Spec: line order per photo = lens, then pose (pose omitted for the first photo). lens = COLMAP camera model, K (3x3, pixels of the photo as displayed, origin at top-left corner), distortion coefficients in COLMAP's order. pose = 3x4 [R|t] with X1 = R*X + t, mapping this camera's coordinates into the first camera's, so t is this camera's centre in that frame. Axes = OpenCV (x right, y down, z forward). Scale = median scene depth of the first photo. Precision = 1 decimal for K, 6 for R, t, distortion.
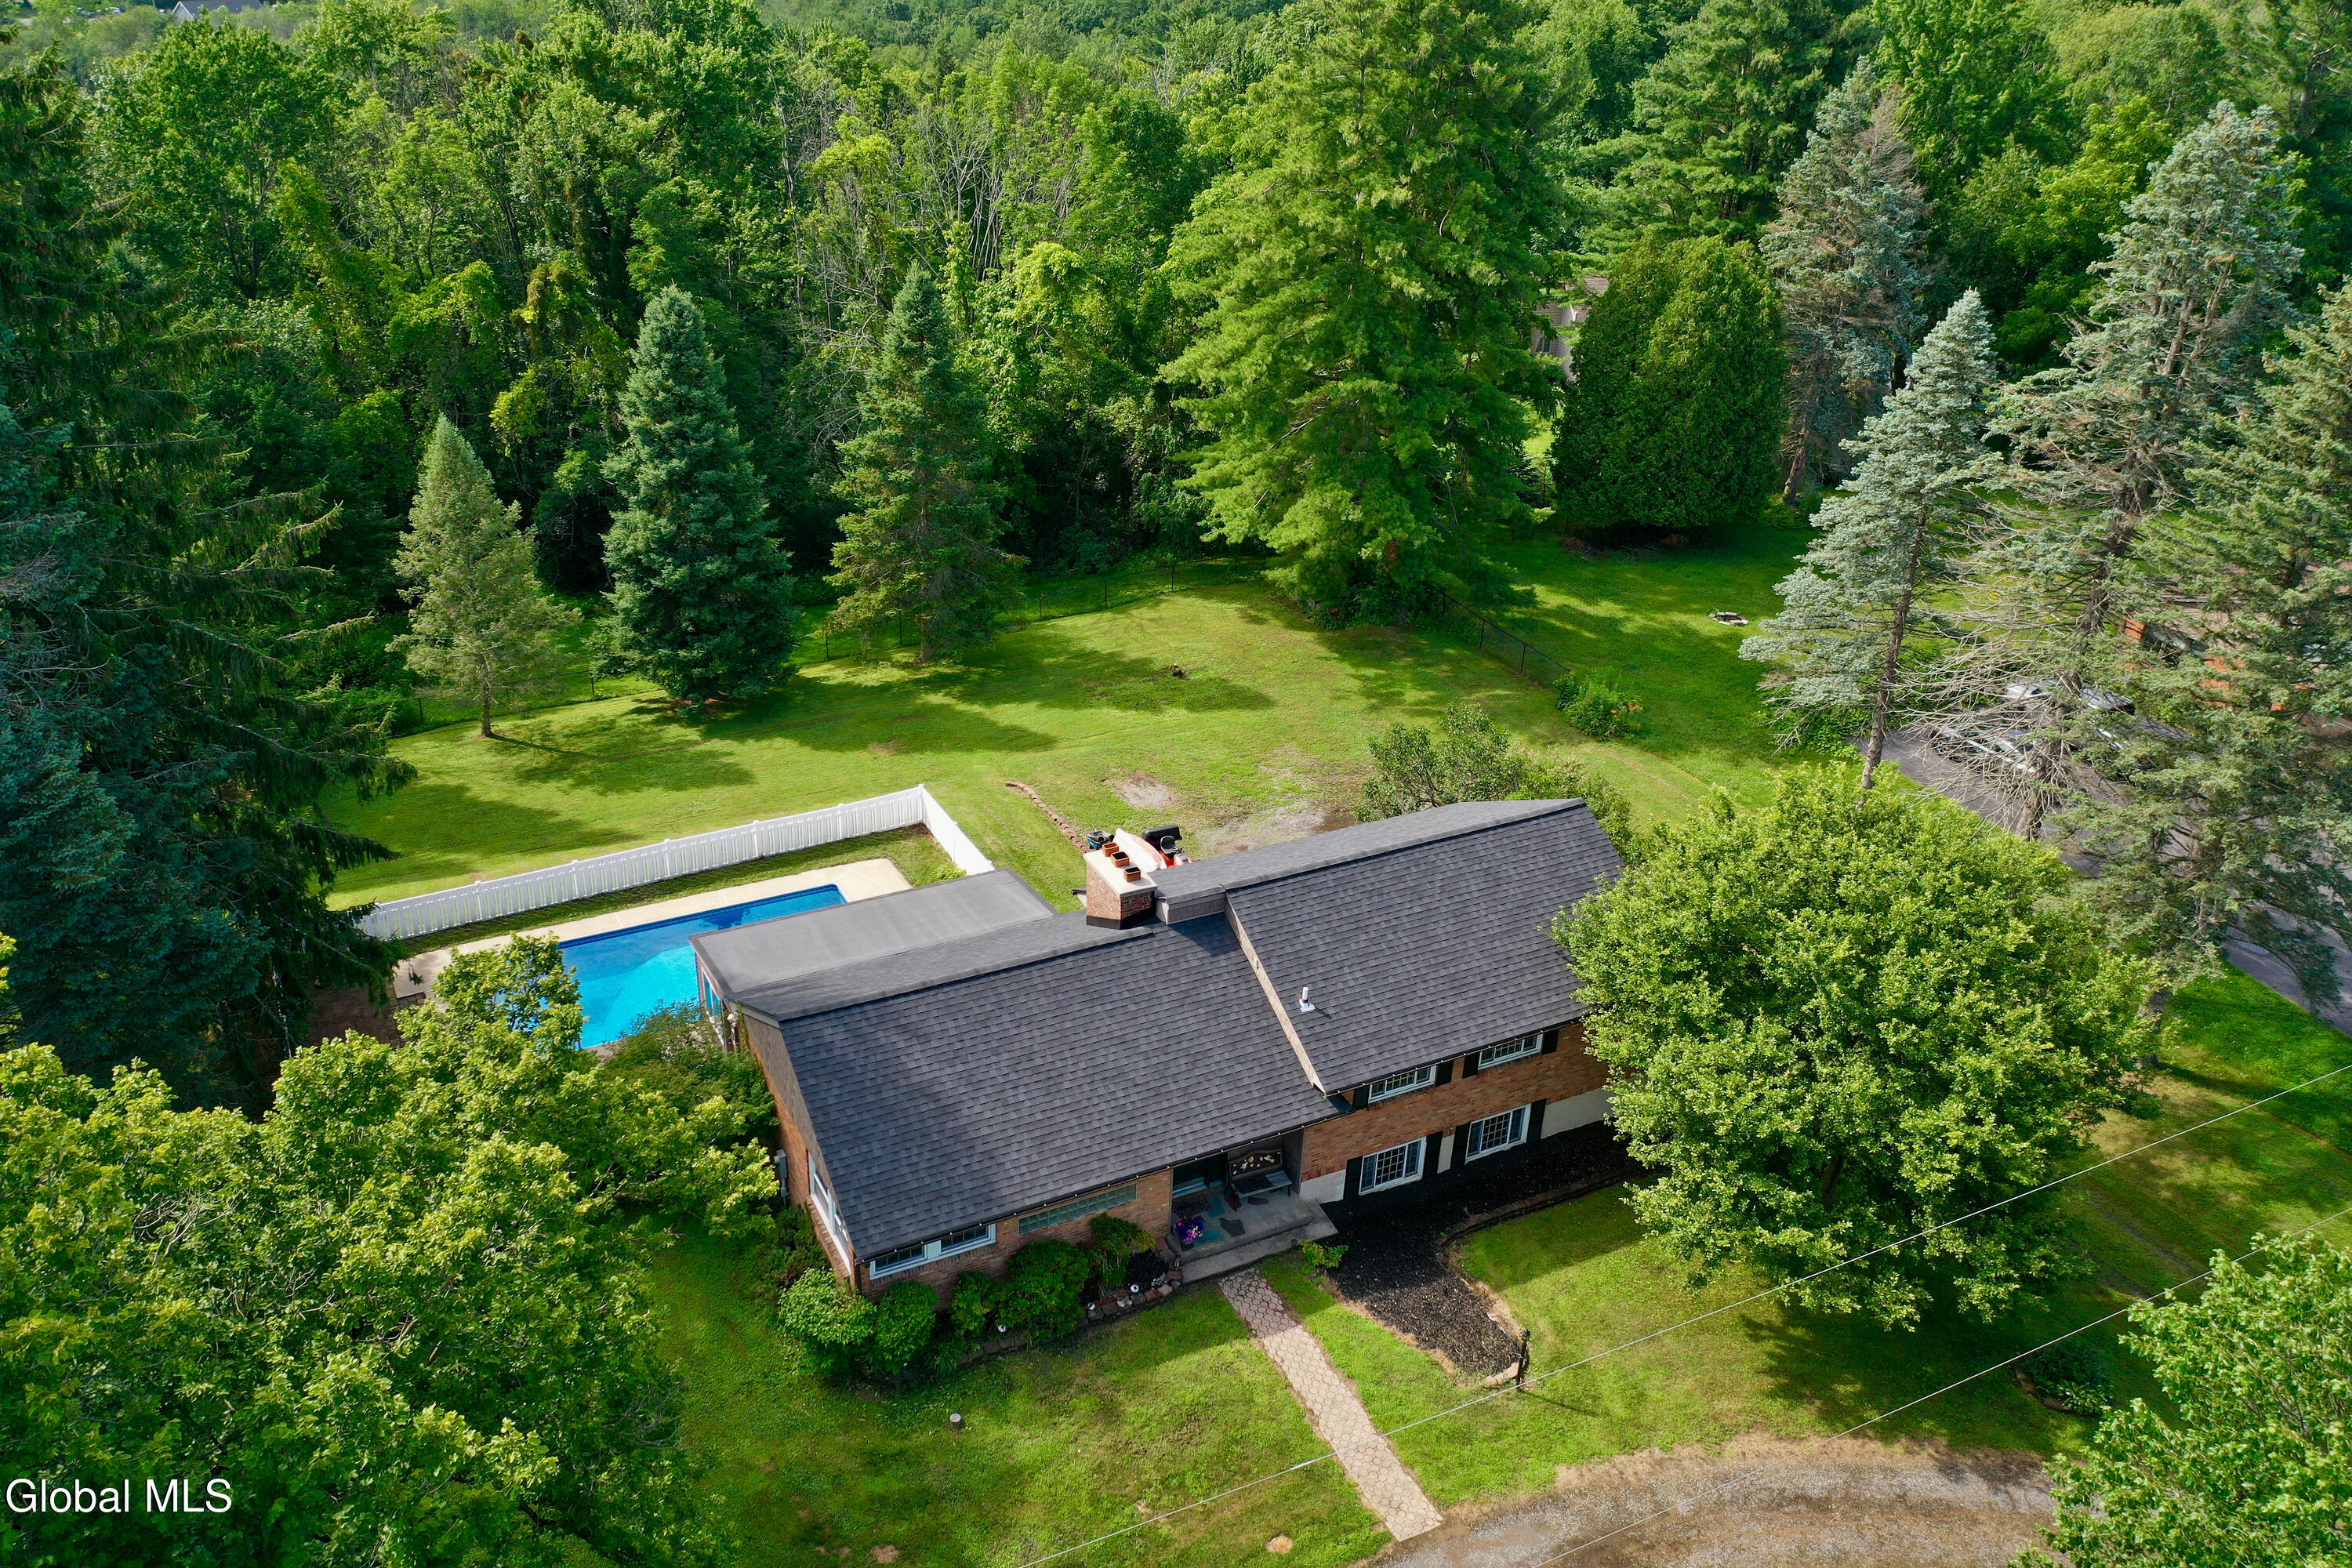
lens RADIAL K [[1840.2, 0, 1176.0], [0, 1840.2, 784.0], [0, 0, 1]] dist [0.010379, 0.001551]
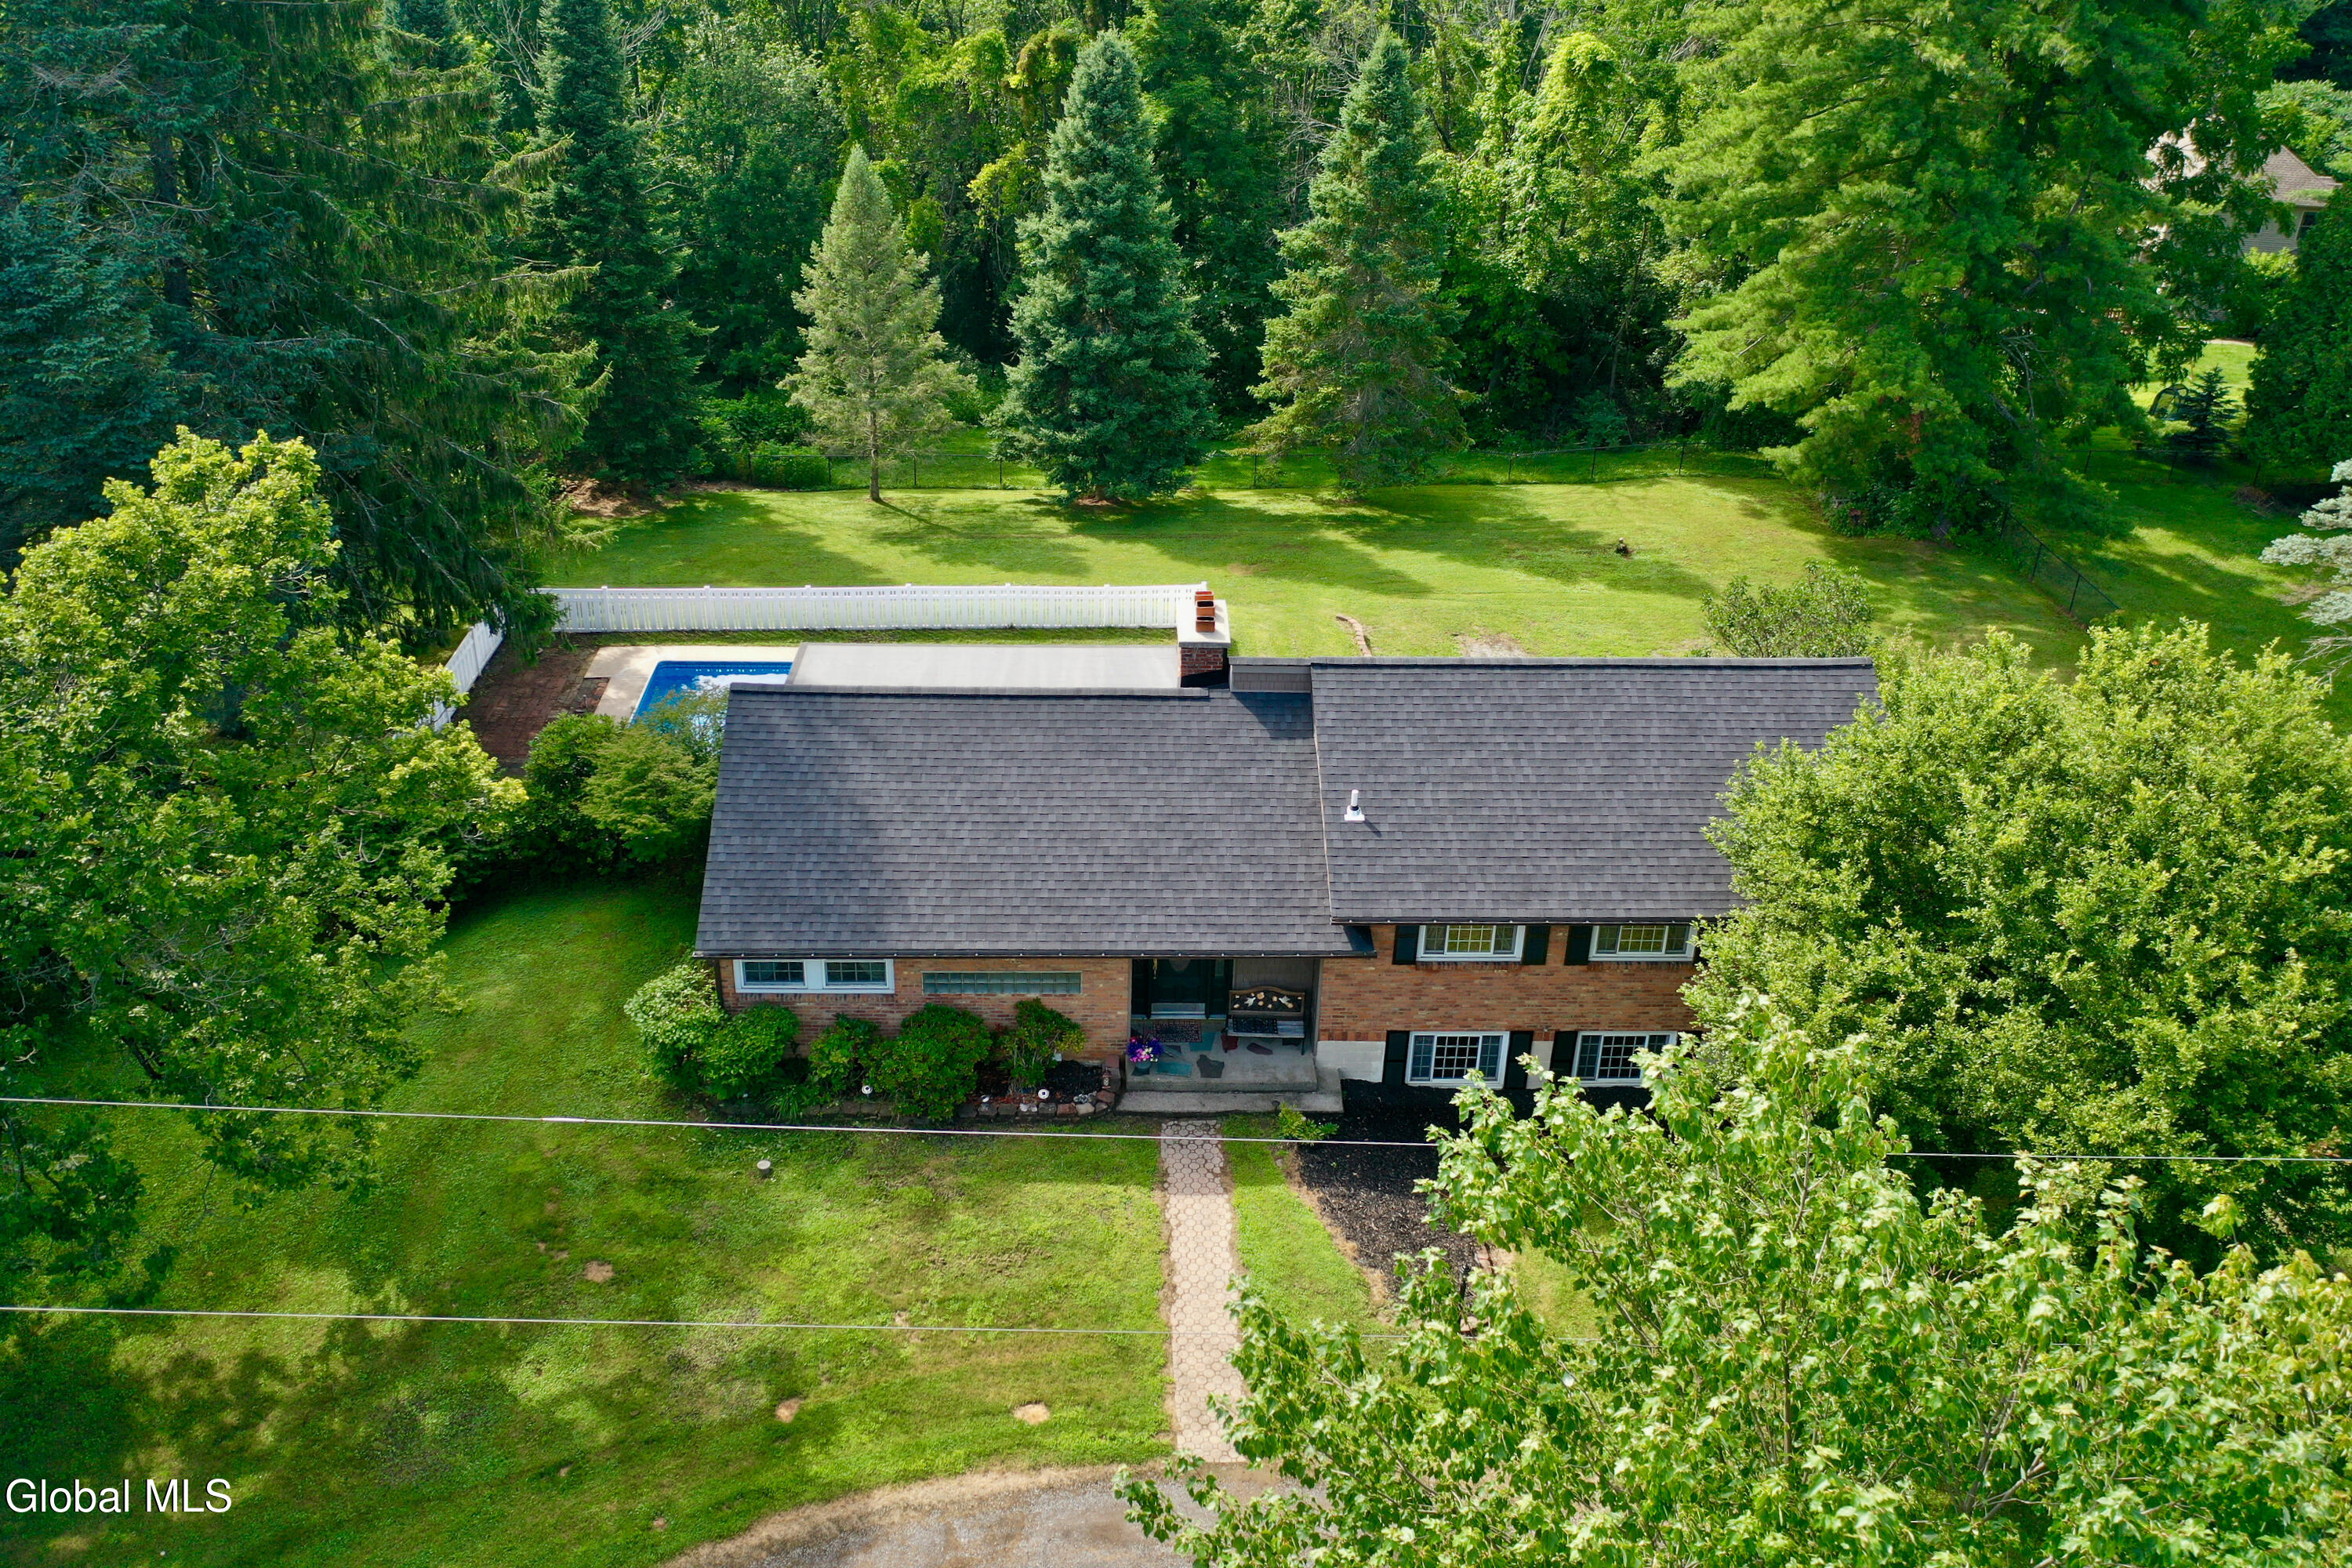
lens RADIAL K [[1951.8, 0, 1189.2], [0, 1951.8, 781.7], [0, 0, 1]] dist [0.012062, 0.004286]
pose [[0.908511, 0.186906, -0.373730, 0.189276], [-0.189293, 0.981442, 0.030668, 0.057328], [0.372526, 0.042882, 0.927030, 0.125950]]
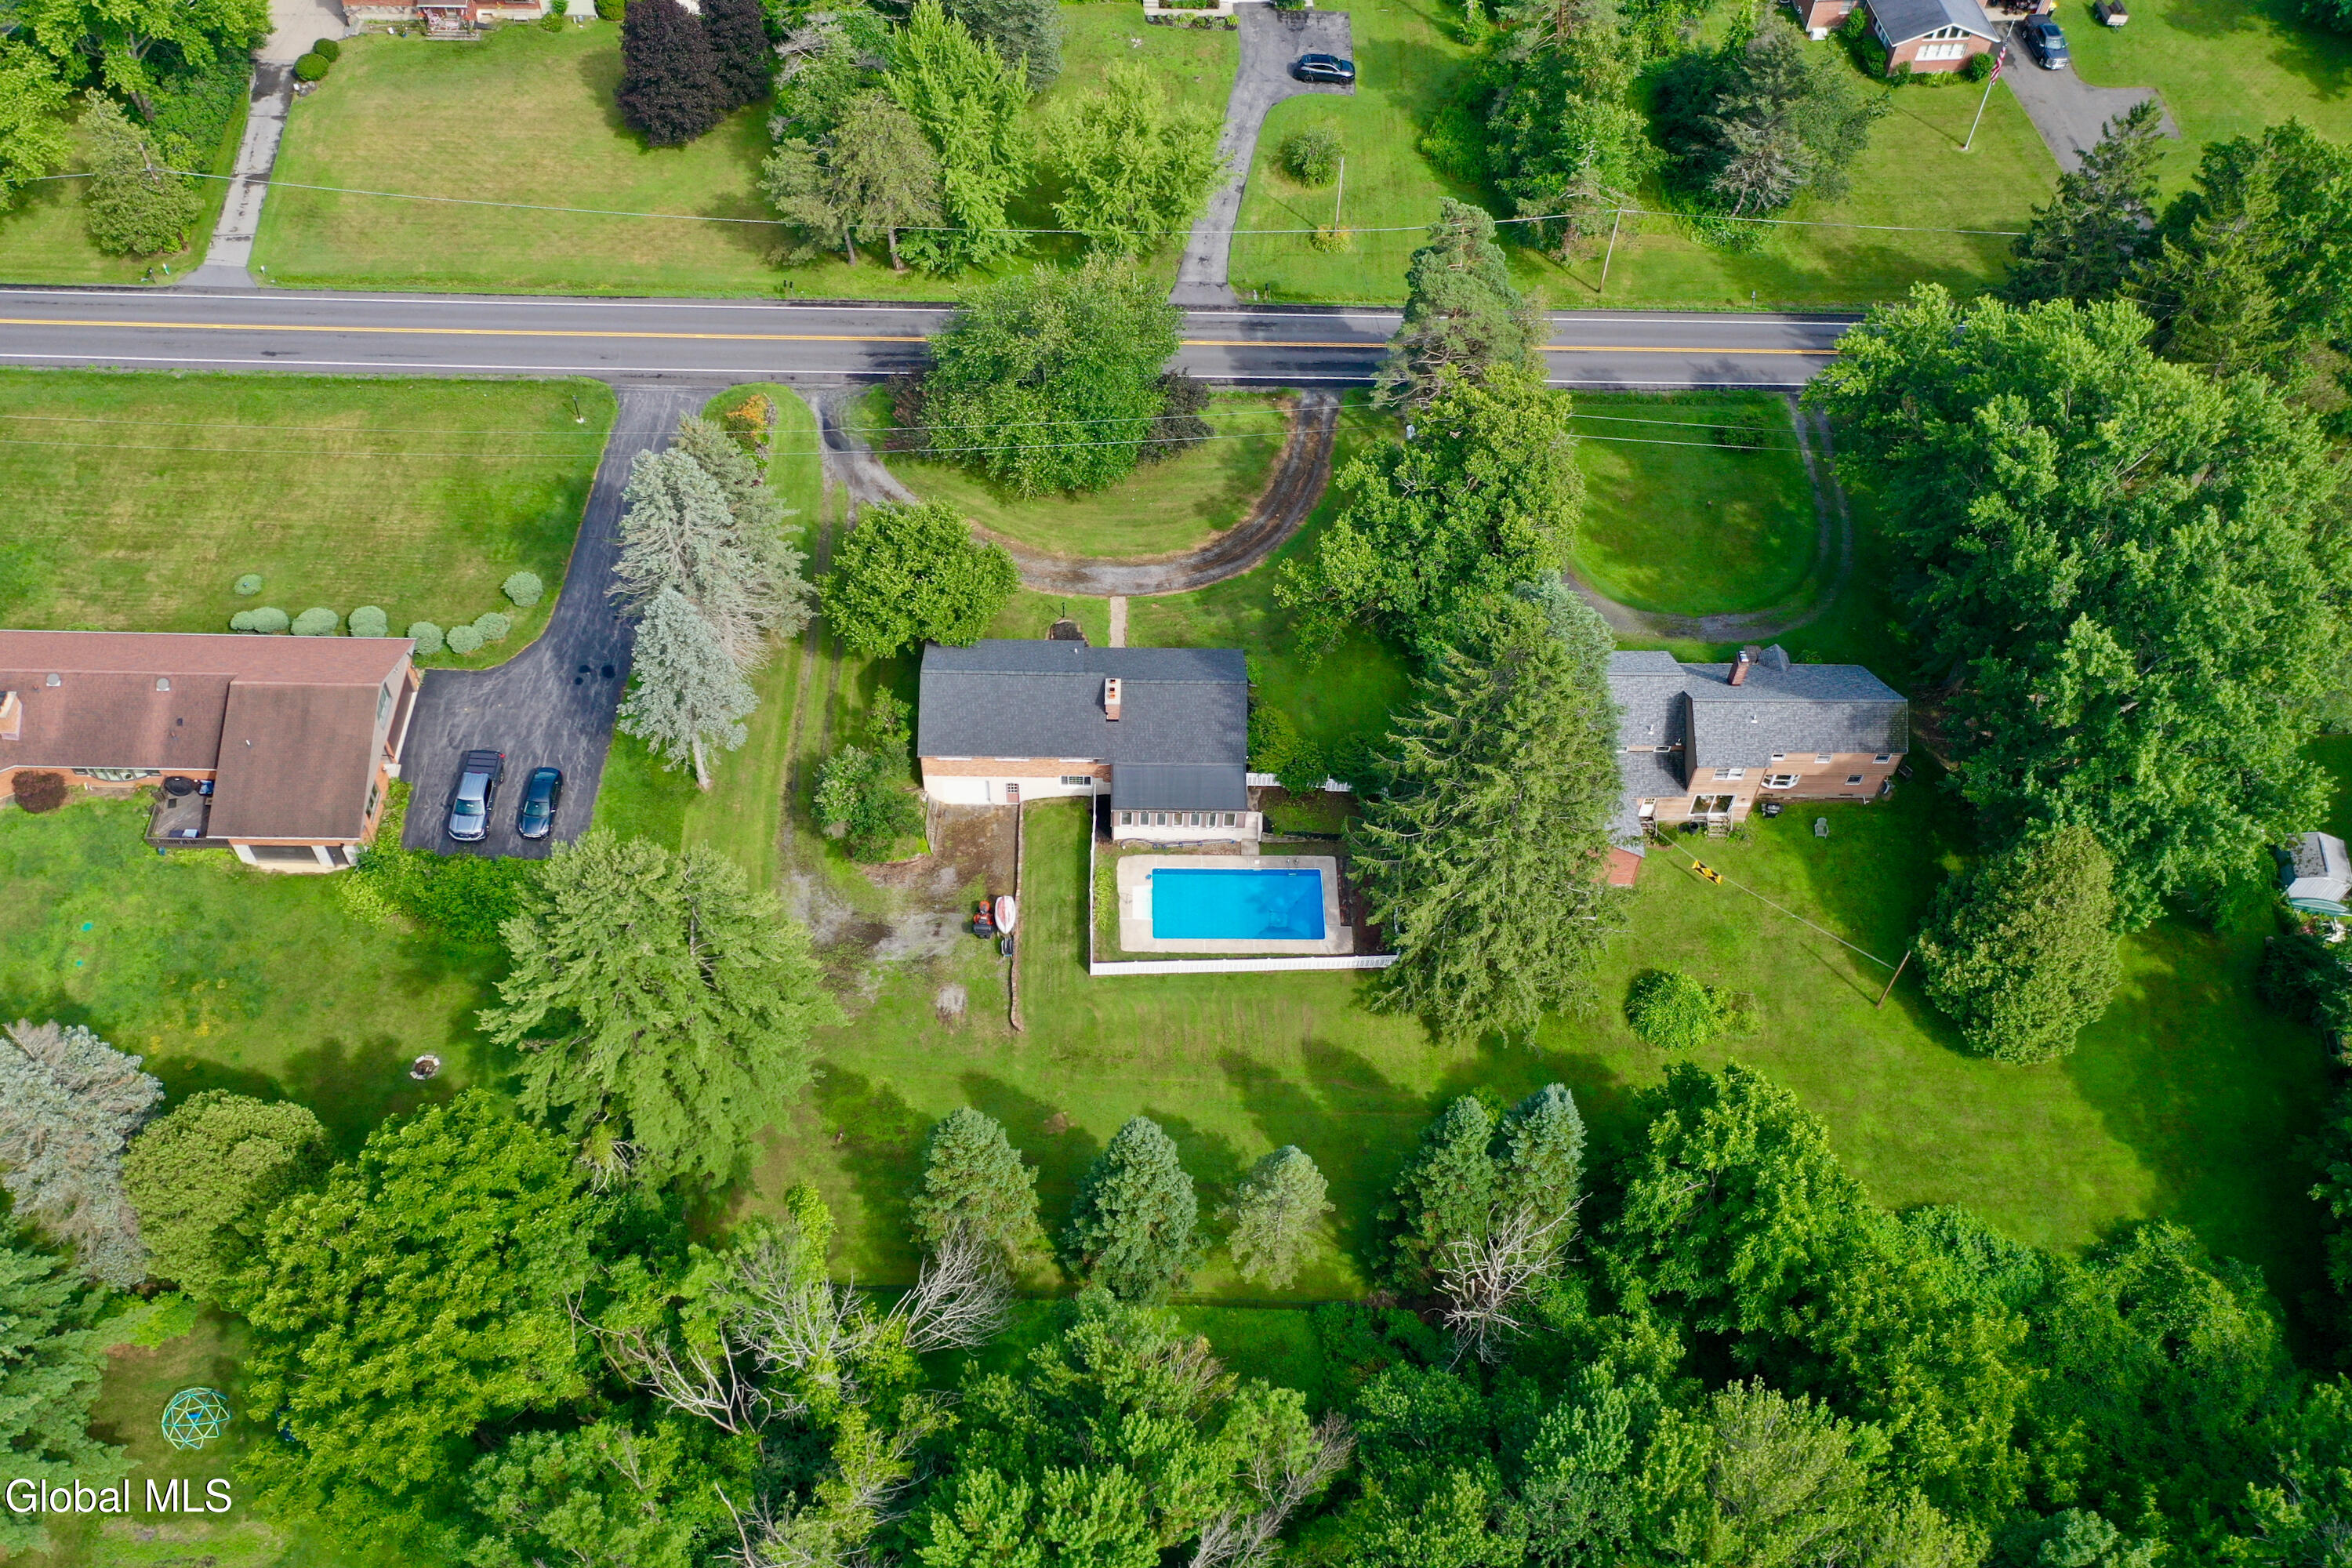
lens RADIAL K [[2003.5, 0, 1225.9], [0, 2003.5, 780.8], [0, 0, 1]] dist [0.014386, 0.002214]
pose [[-0.896305, -0.398480, 0.194552, -0.512157], [0.132254, 0.178549, 0.975002, -1.768348], [-0.423256, 0.899630, -0.107334, 0.859157]]
